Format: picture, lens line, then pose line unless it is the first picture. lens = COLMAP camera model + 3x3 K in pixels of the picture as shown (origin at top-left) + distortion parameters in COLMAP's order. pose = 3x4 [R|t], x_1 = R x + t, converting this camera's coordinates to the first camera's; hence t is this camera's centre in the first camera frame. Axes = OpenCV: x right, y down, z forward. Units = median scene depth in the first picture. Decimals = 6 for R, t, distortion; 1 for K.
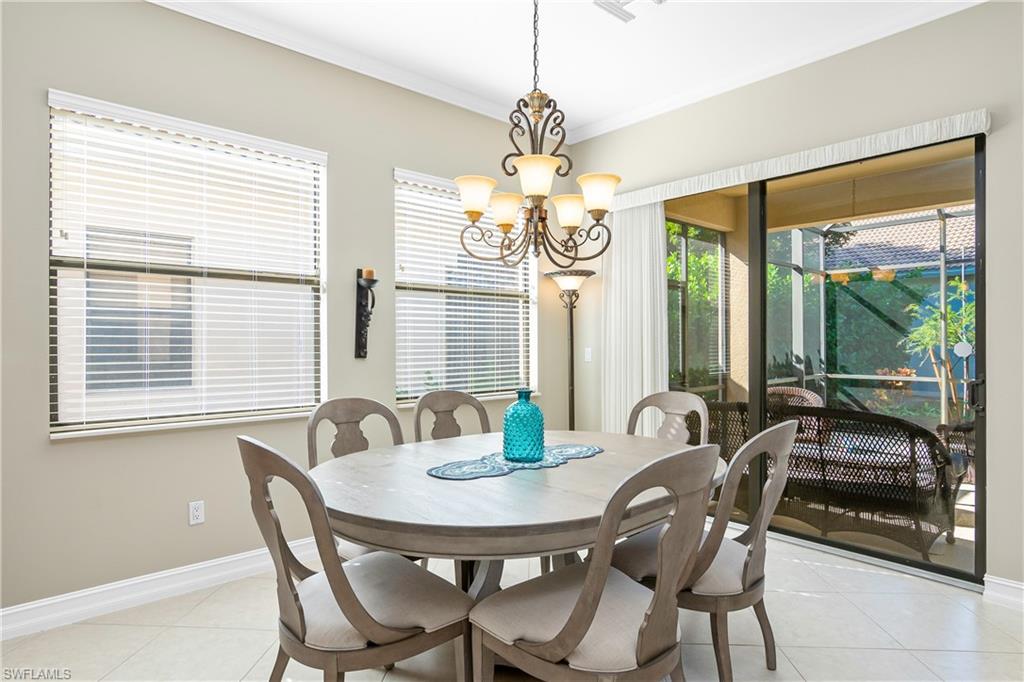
lens RADIAL K [[565.5, 0, 527.2], [0, 565.5, 345.5], [0, 0, 1]] dist [-0.021843, 0.007321]
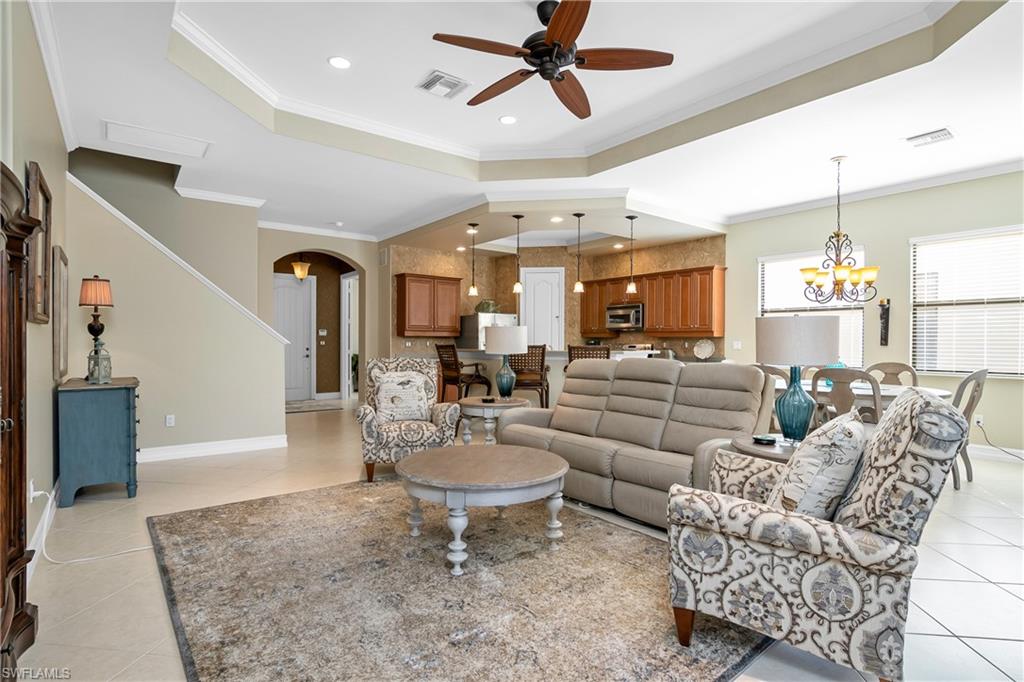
lens RADIAL K [[515.8, 0, 506.9], [0, 515.8, 347.9], [0, 0, 1]] dist [-0.026389, 0.005864]
pose [[-0.090661, 0.014172, -0.995781, 1.219322], [-0.008094, 0.999855, 0.014967, 0.012091], [0.995849, 0.009416, -0.090533, -0.099393]]
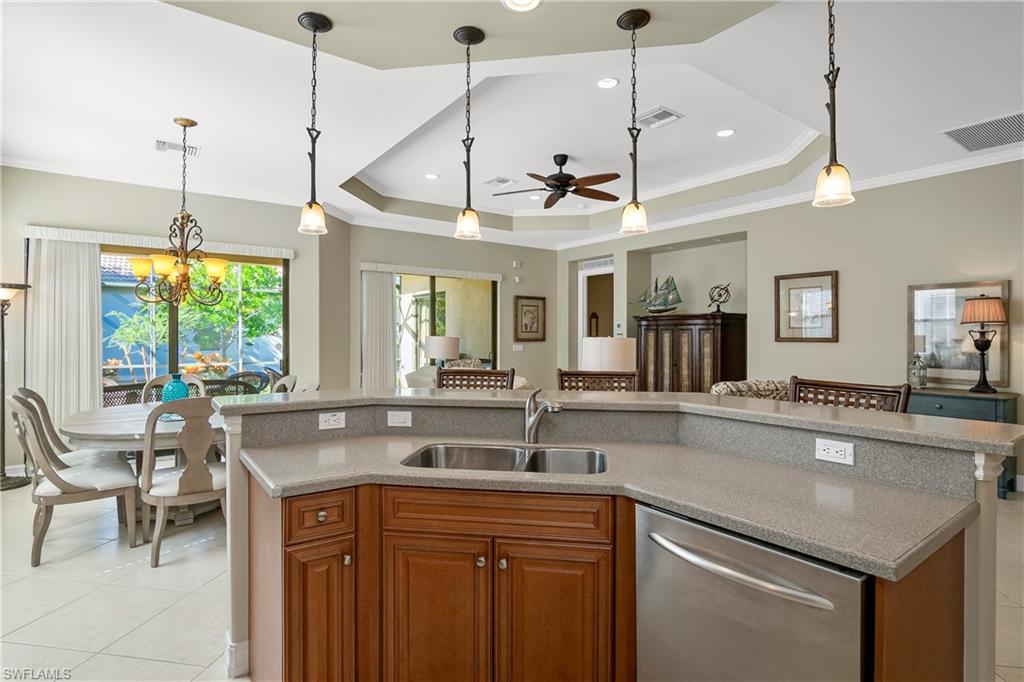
lens RADIAL K [[515.8, 0, 515.4], [0, 515.8, 332.2], [0, 0, 1]] dist [-0.026389, 0.005864]
pose [[0.123671, 0.008043, 0.992291, -0.800415], [0.002050, 0.999963, -0.008360, -0.021774], [-0.992321, 0.003068, 0.123650, -0.148063]]
